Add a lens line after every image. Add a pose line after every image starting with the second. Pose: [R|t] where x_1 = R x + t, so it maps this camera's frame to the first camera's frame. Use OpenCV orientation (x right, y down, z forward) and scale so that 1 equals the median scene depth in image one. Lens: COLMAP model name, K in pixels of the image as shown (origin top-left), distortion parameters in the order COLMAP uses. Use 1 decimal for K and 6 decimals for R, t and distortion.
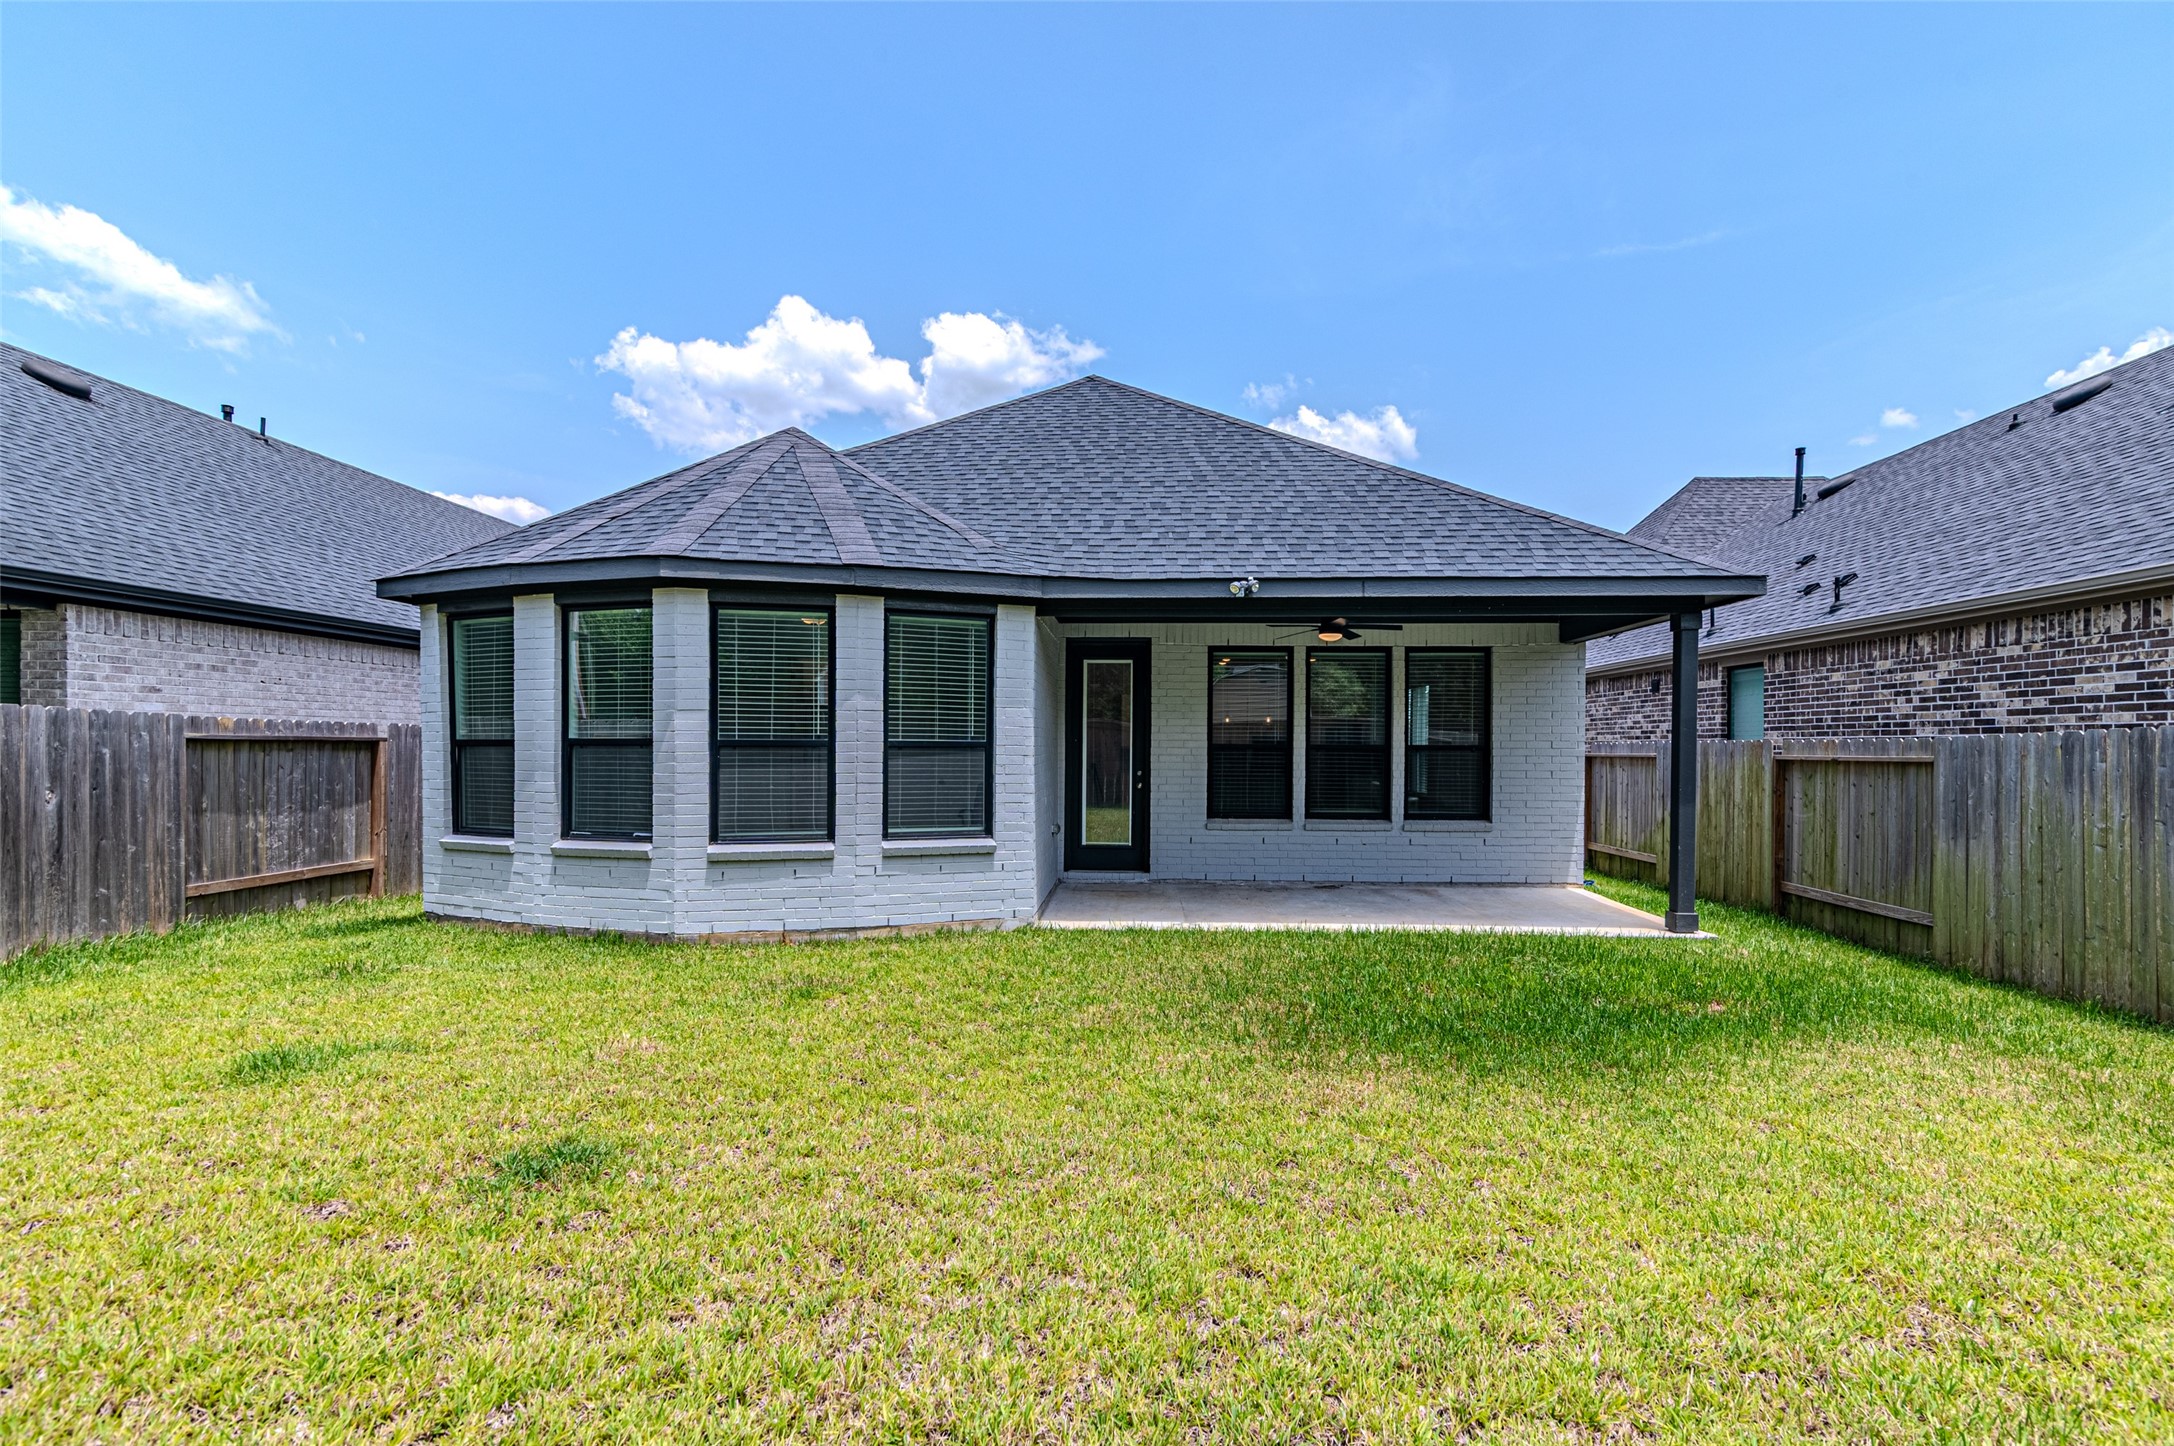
lens RADIAL K [[984.7, 0, 1092.1], [0, 984.7, 724.6], [0, 0, 1]] dist [0.017861, -0.001233]
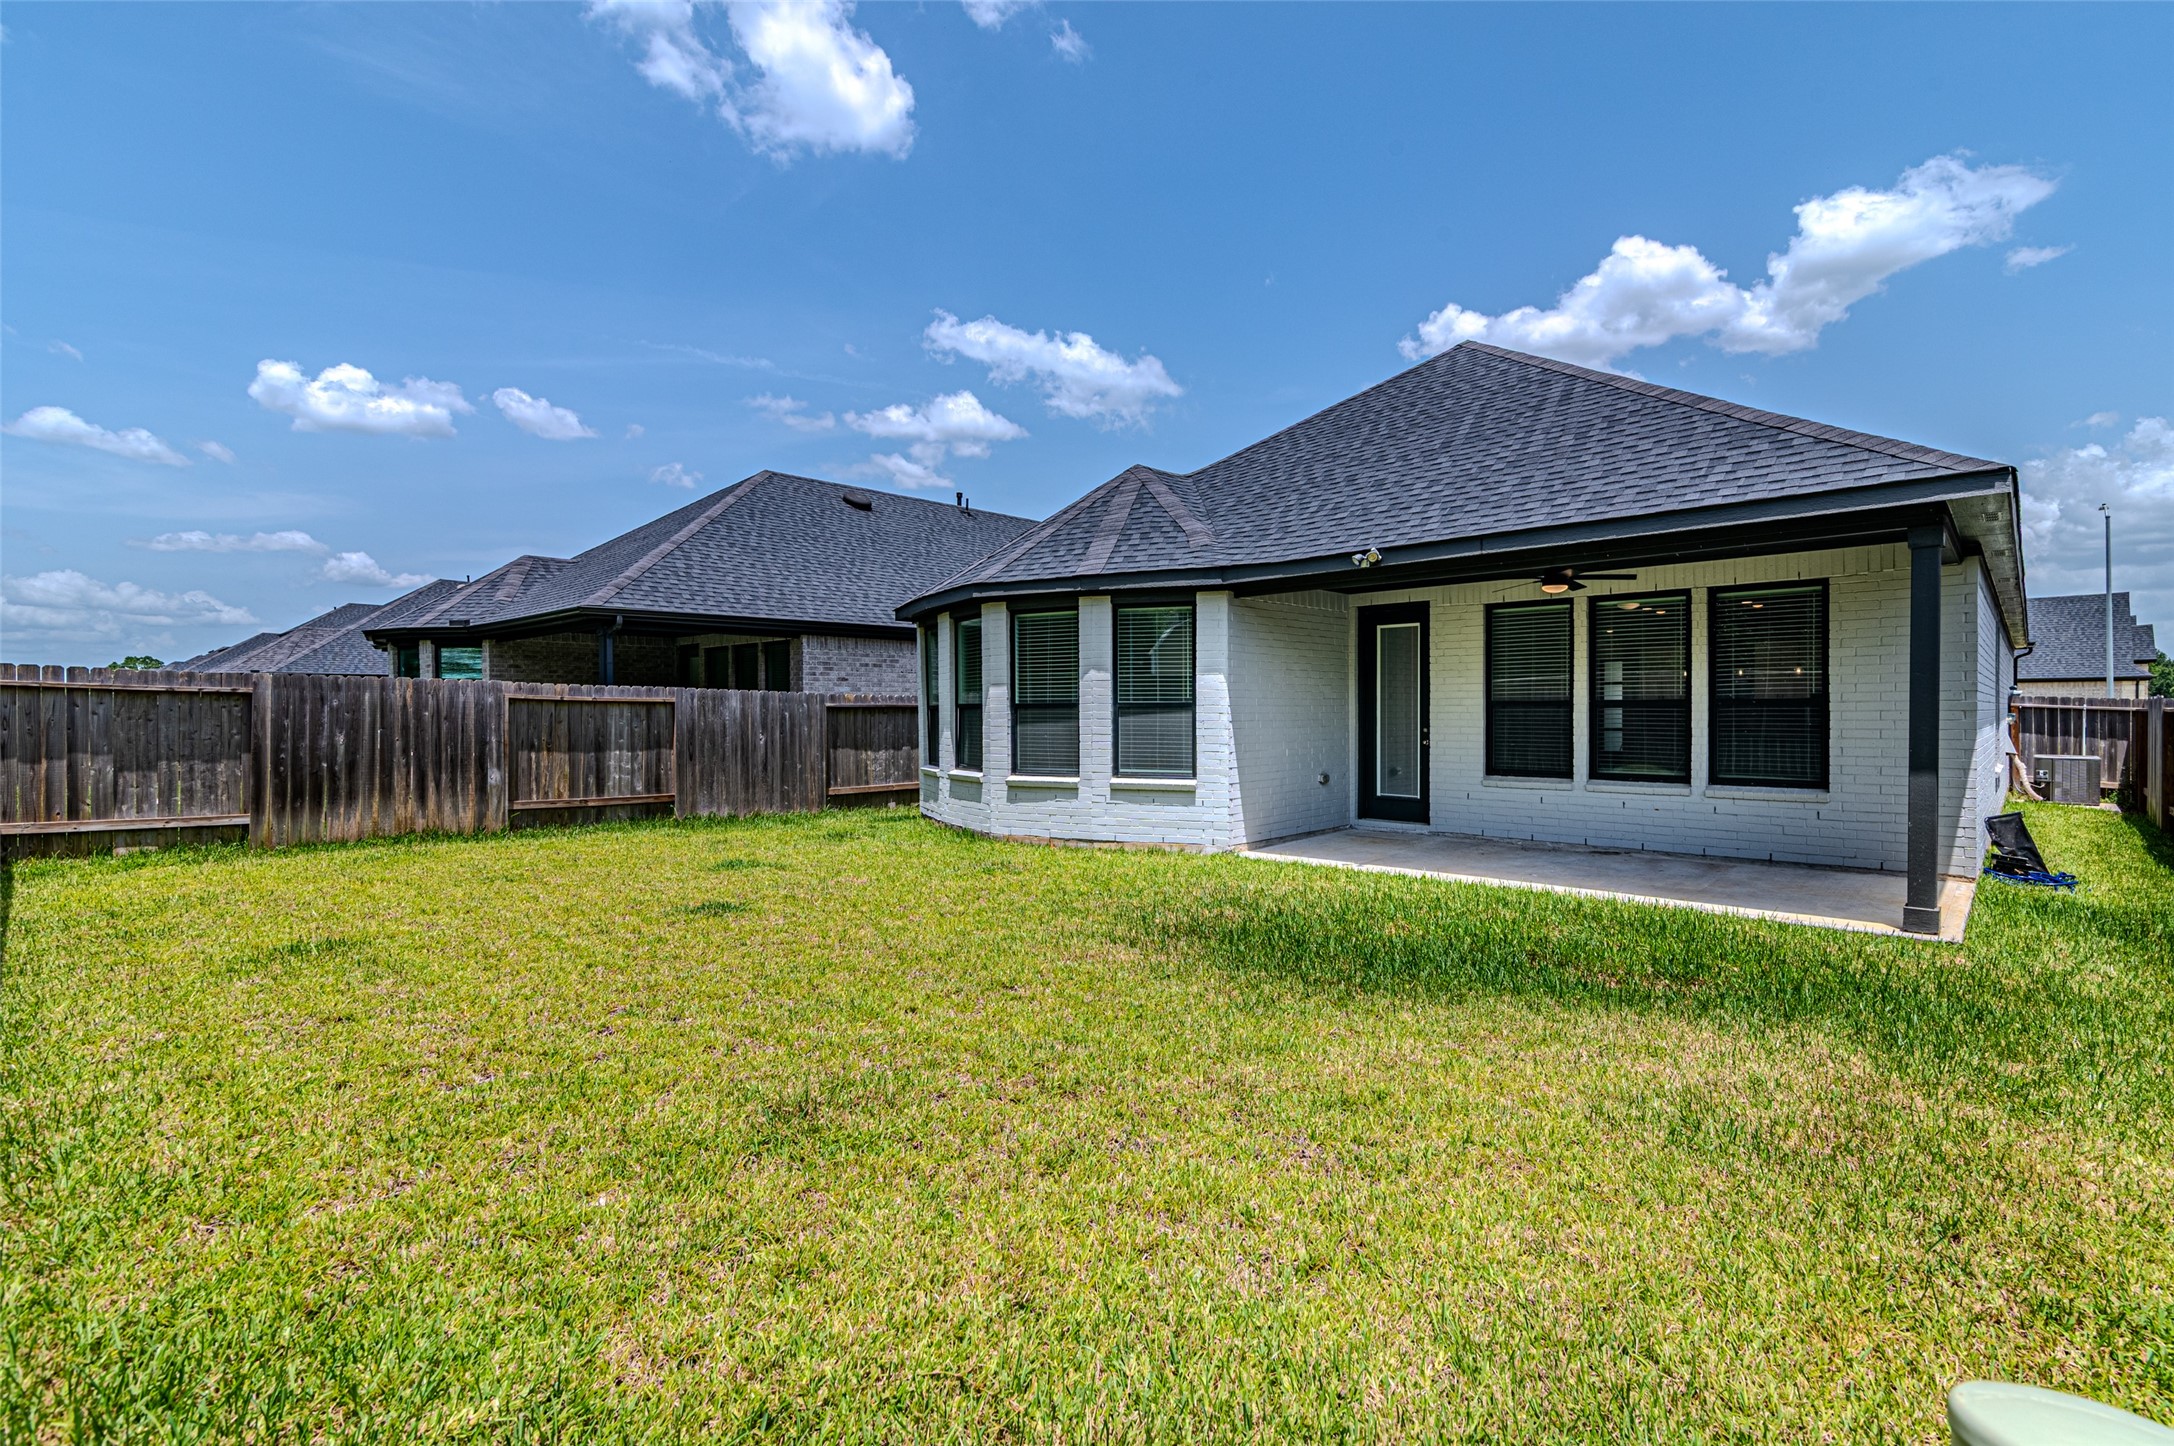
lens RADIAL K [[954.4, 0, 1098.5], [0, 954.4, 705.6], [0, 0, 1]] dist [0.018029, -0.000130]
pose [[0.767901, -0.011841, -0.640459, 0.578887], [0.023058, 0.999692, 0.009163, 0.007425], [0.640153, -0.021804, 0.767938, -0.006720]]
